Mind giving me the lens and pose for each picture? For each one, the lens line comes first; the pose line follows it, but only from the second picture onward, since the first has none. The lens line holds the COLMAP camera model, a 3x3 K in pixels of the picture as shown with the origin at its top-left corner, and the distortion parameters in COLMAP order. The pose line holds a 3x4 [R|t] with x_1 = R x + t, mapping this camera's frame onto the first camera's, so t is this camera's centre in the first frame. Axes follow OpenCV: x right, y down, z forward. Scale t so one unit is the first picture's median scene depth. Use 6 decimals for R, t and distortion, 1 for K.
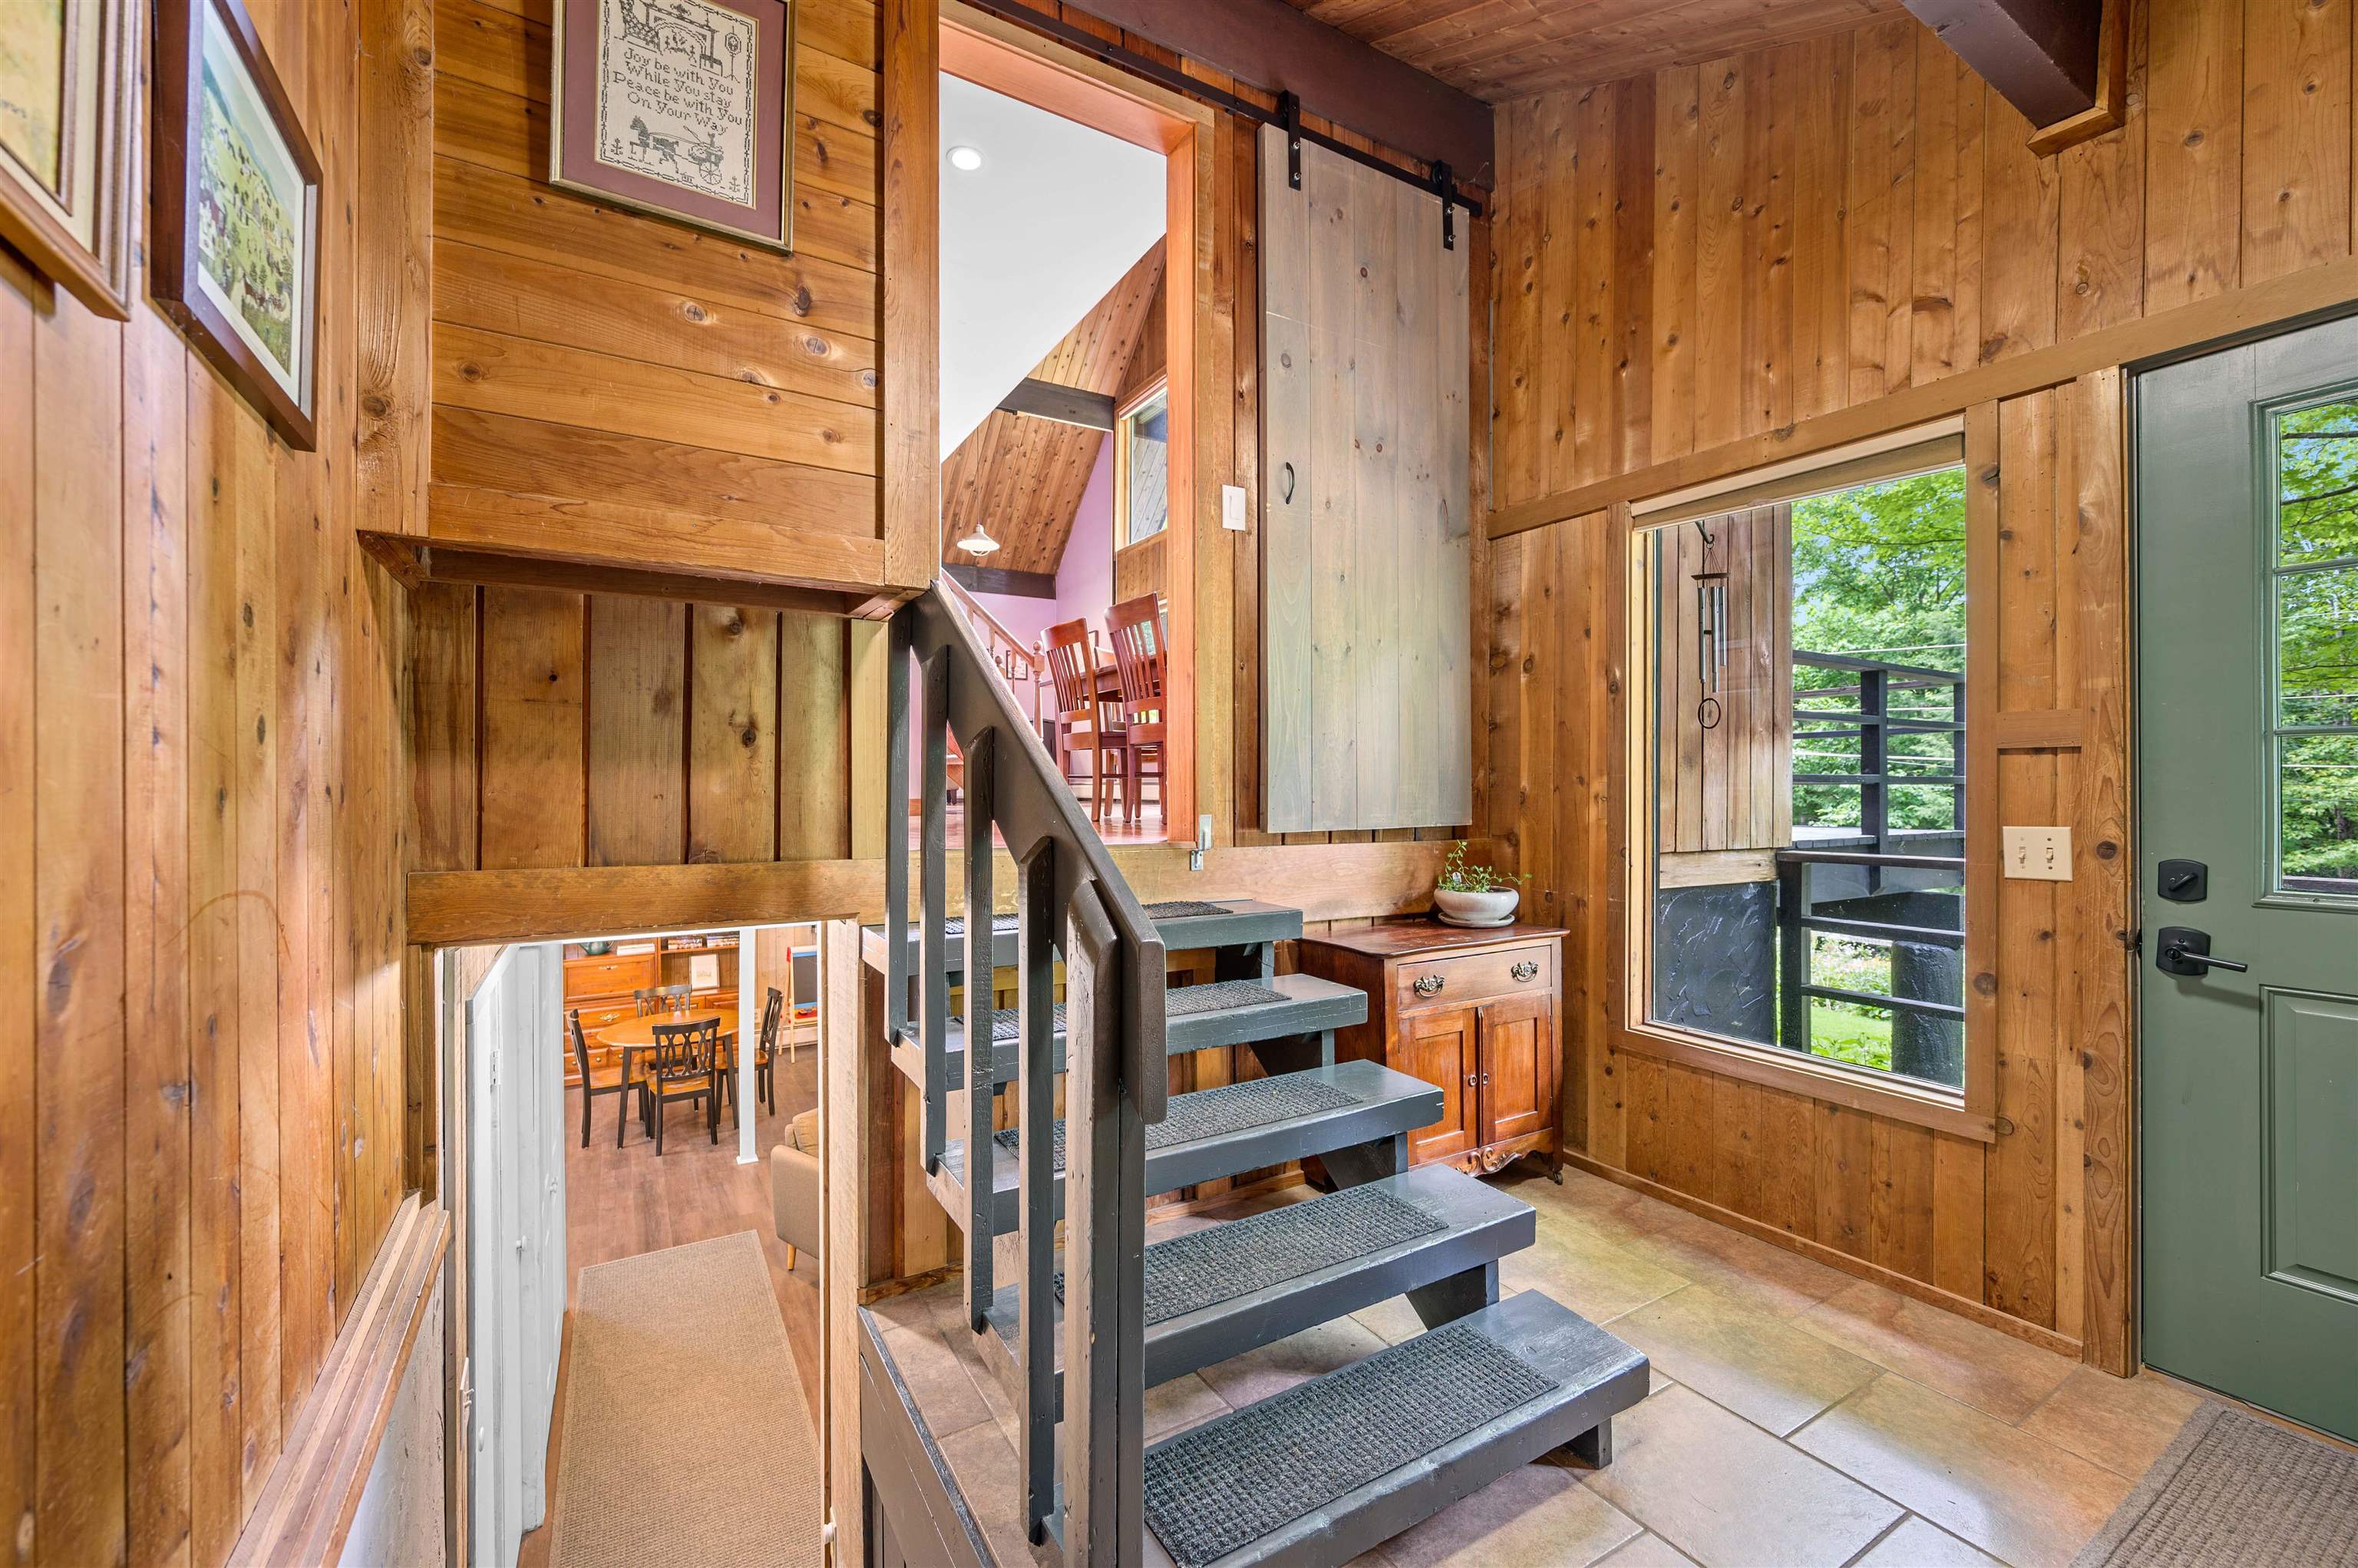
lens RADIAL K [[938.3, 0, 1170.5], [0, 938.3, 777.2], [0, 0, 1]] dist [-0.002862, 0.000357]
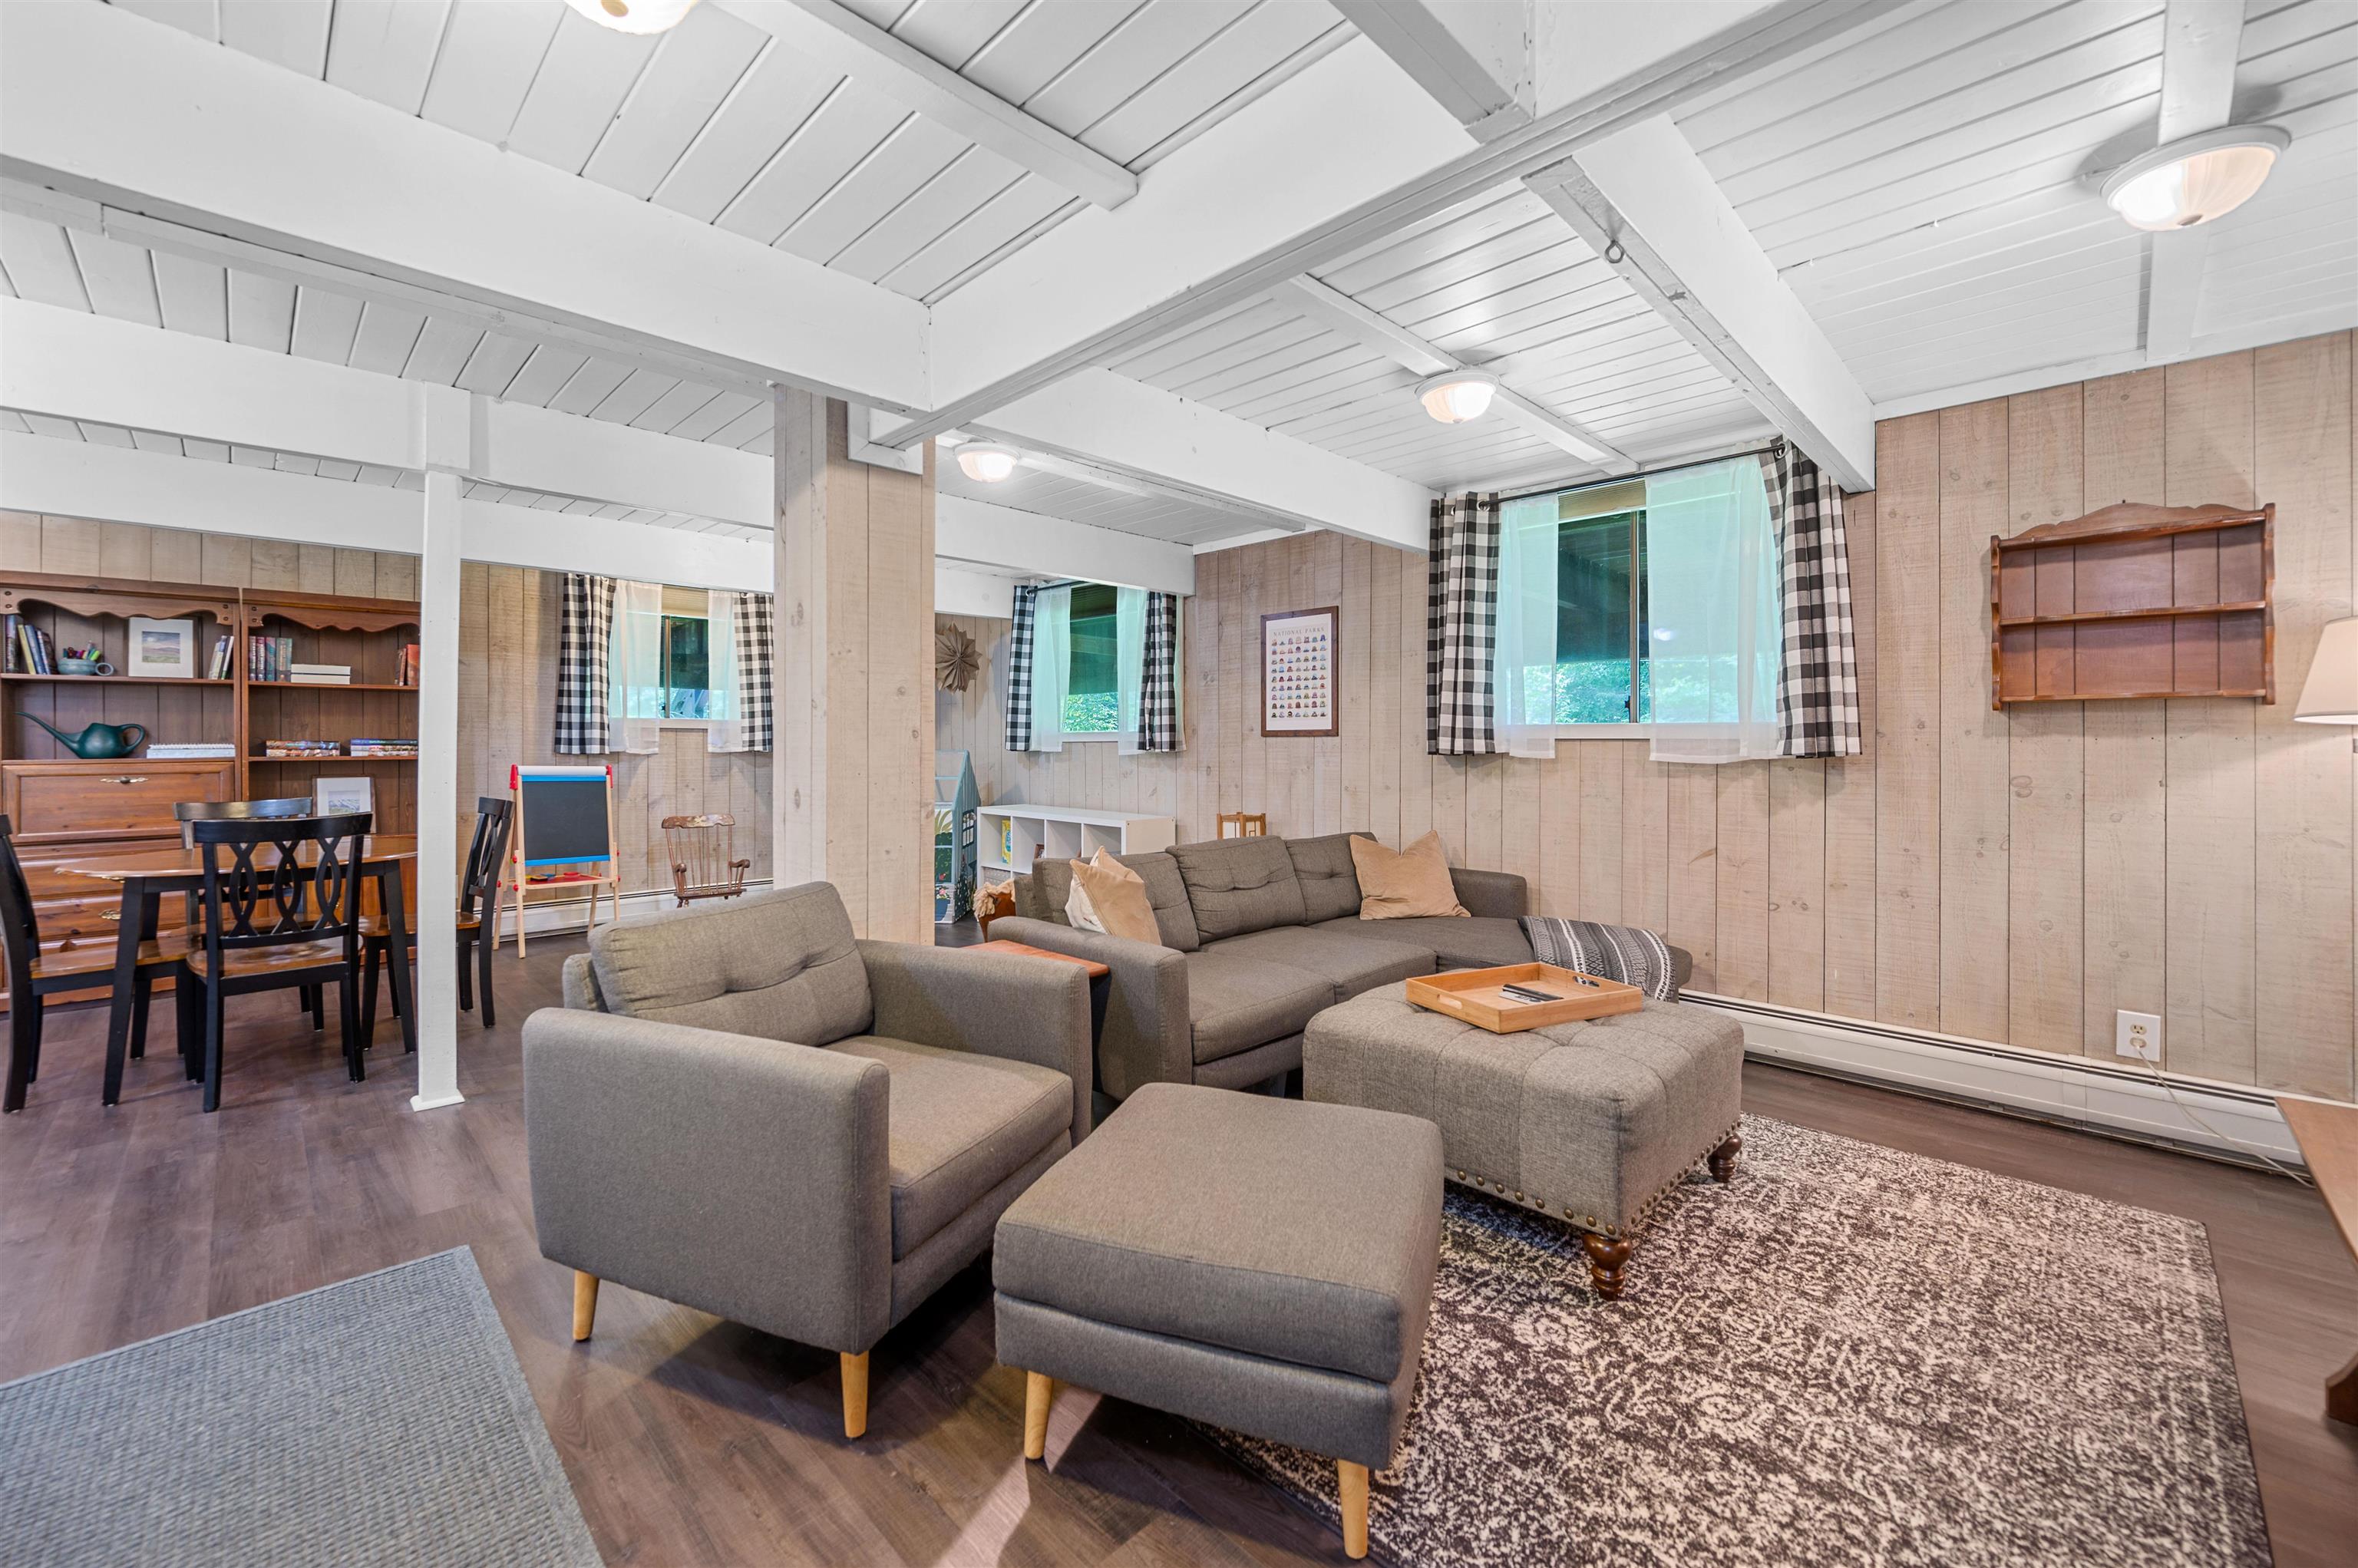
lens RADIAL K [[938.3, 0, 1167.6], [0, 938.3, 740.8], [0, 0, 1]] dist [-0.002862, 0.000357]
pose [[0.970050, 0.004876, 0.242856, -0.204785], [-0.006206, 0.999970, 0.004711, 0.215687], [-0.242825, -0.006077, 0.970051, 0.442387]]
